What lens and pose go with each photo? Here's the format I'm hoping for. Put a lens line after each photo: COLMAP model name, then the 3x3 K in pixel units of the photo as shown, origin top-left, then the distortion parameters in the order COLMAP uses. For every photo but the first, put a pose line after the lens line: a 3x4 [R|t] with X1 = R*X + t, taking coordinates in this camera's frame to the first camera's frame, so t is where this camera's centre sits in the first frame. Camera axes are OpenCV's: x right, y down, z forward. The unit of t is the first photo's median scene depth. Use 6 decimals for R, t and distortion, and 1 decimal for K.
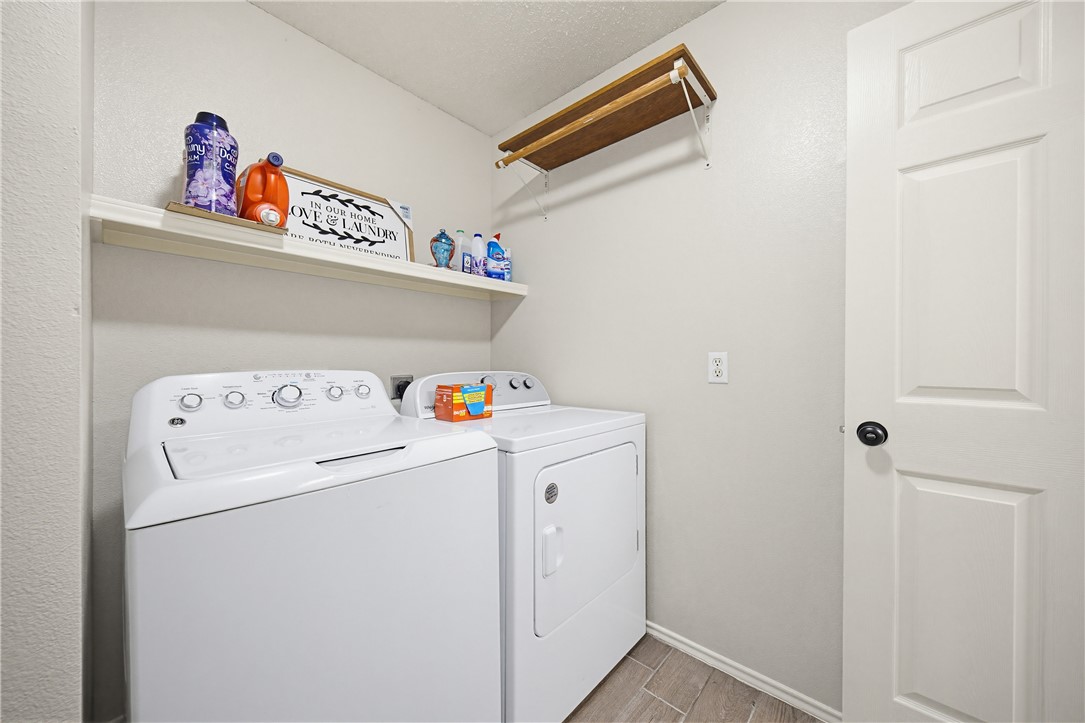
lens RADIAL K [[406.7, 0, 539.3], [0, 406.7, 361.3], [0, 0, 1]] dist [0.009413, -0.000113]
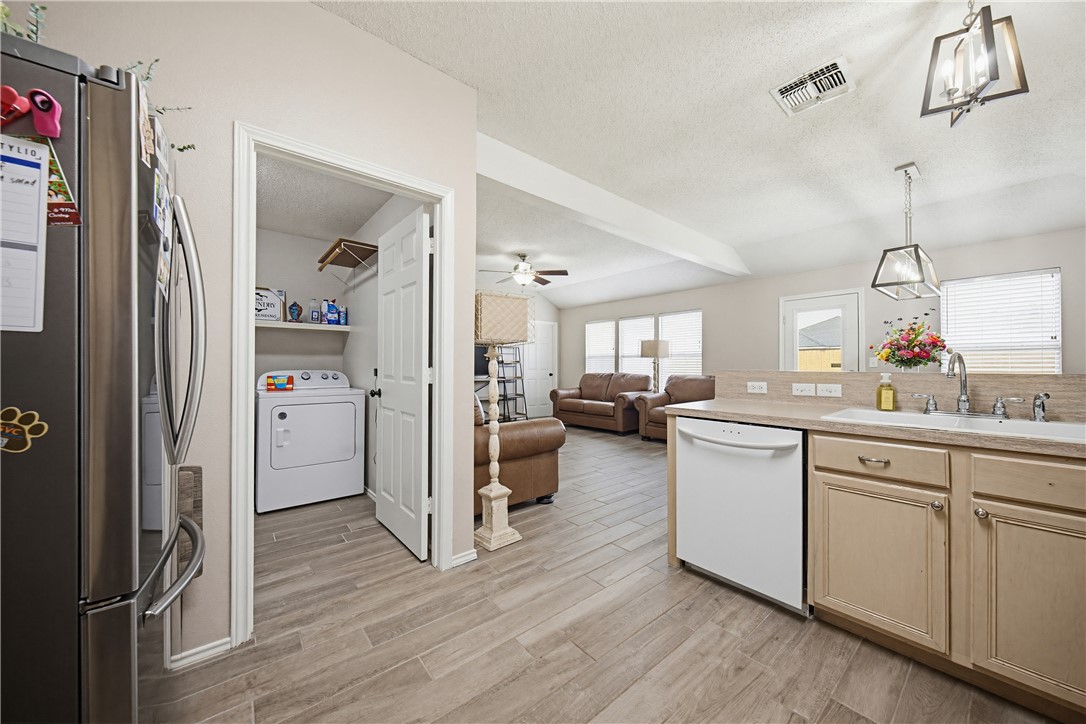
lens RADIAL K [[407.1, 0, 549.1], [0, 407.1, 362.8], [0, 0, 1]] dist [0.009413, -0.000113]
pose [[0.990614, 0.002938, -0.136657, 1.305332], [-0.004563, 0.999923, -0.011576, 0.003122], [0.136612, 0.012091, 0.990551, -0.857872]]
